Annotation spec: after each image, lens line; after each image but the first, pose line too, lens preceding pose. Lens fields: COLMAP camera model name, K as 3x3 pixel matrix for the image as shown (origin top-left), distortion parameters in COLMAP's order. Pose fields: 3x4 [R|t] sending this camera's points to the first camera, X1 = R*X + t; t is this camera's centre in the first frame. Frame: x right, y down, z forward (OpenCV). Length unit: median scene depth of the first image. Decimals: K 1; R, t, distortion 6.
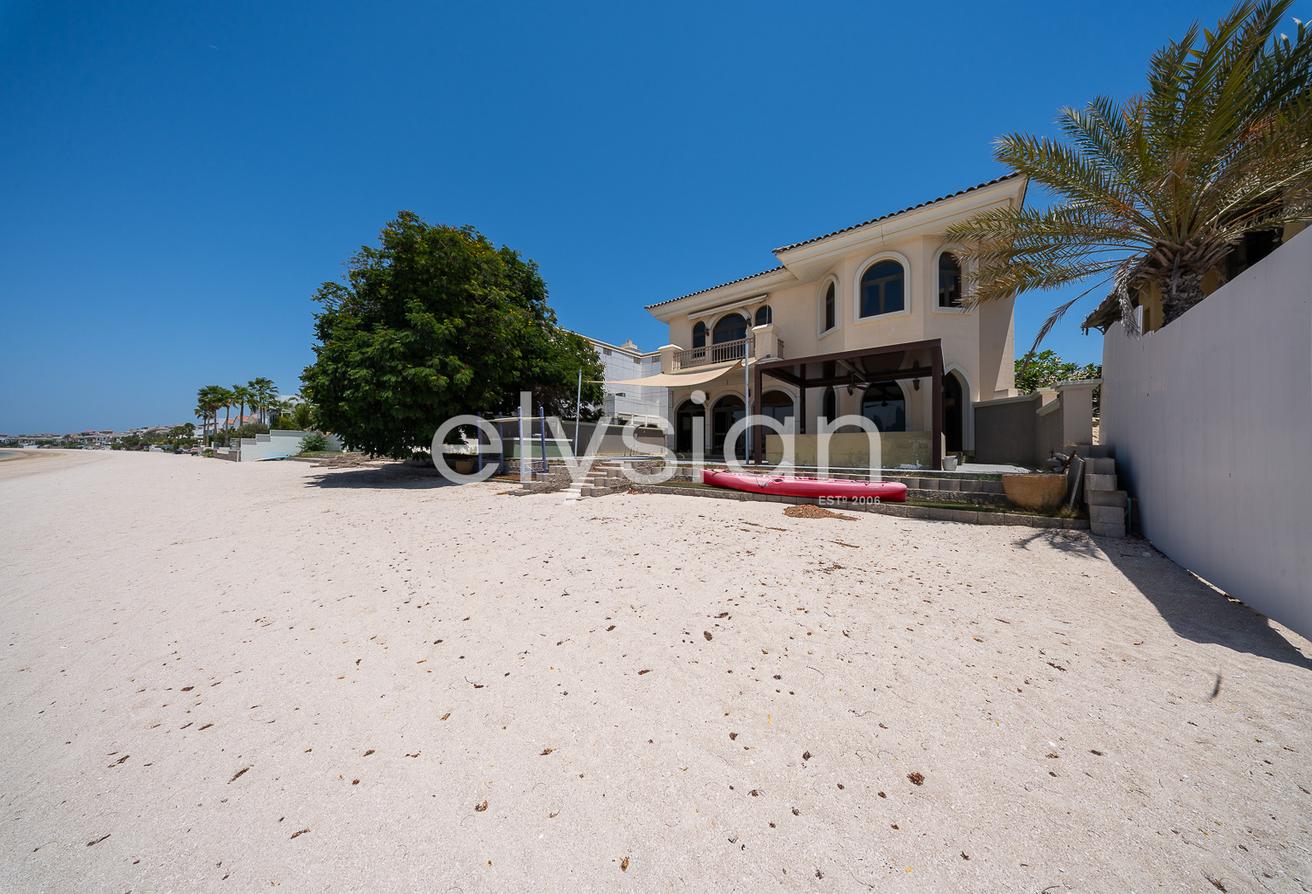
lens RADIAL K [[400.2, 0, 652.8], [0, 400.2, 449.5], [0, 0, 1]] dist [-0.000807, -0.000301]
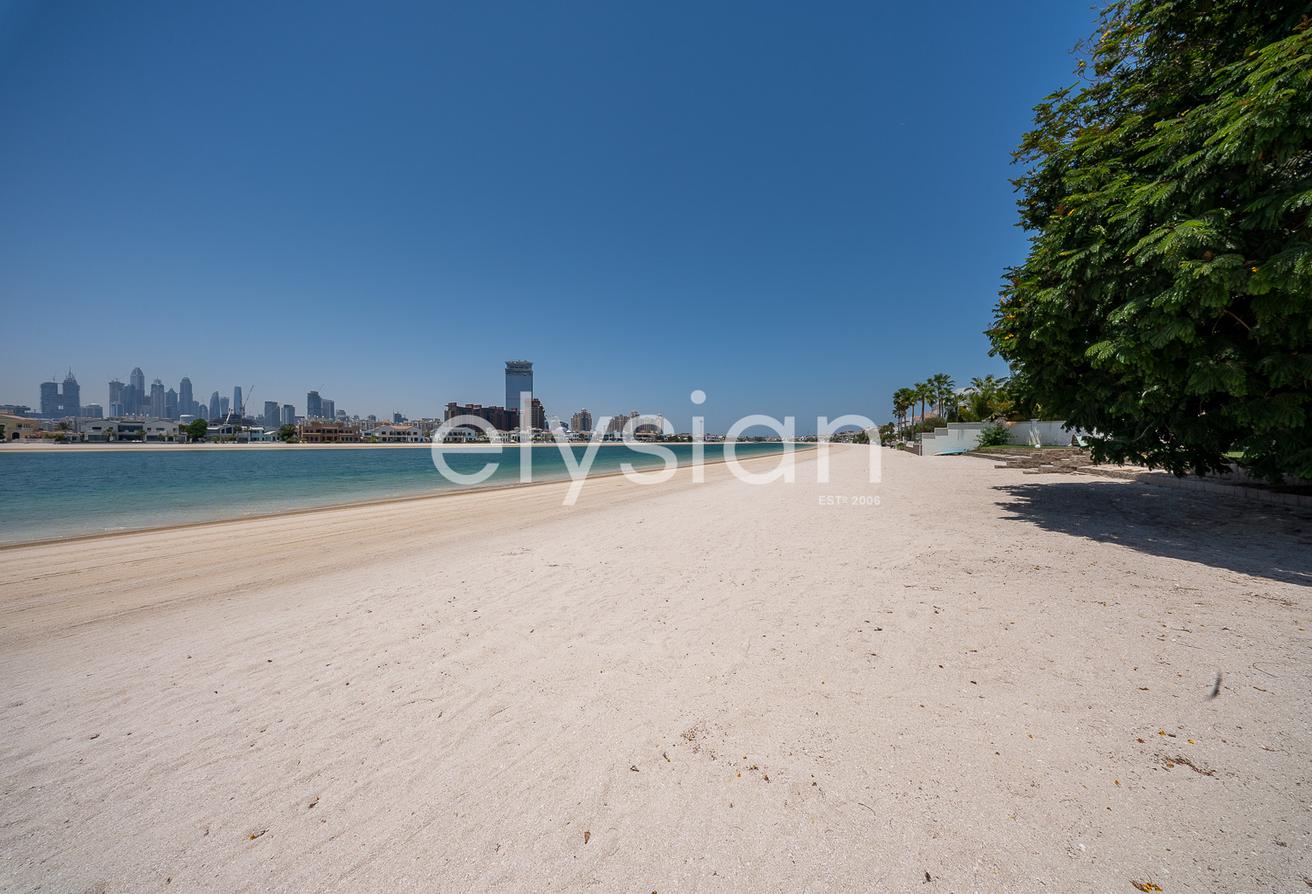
lens RADIAL K [[400.2, 0, 648.2], [0, 400.2, 440.4], [0, 0, 1]] dist [-0.000807, -0.000301]
pose [[0.162690, -0.013313, -0.986587, -0.112143], [0.010778, 0.999873, -0.011715, -0.003793], [0.986618, -0.008727, 0.162813, 0.118498]]
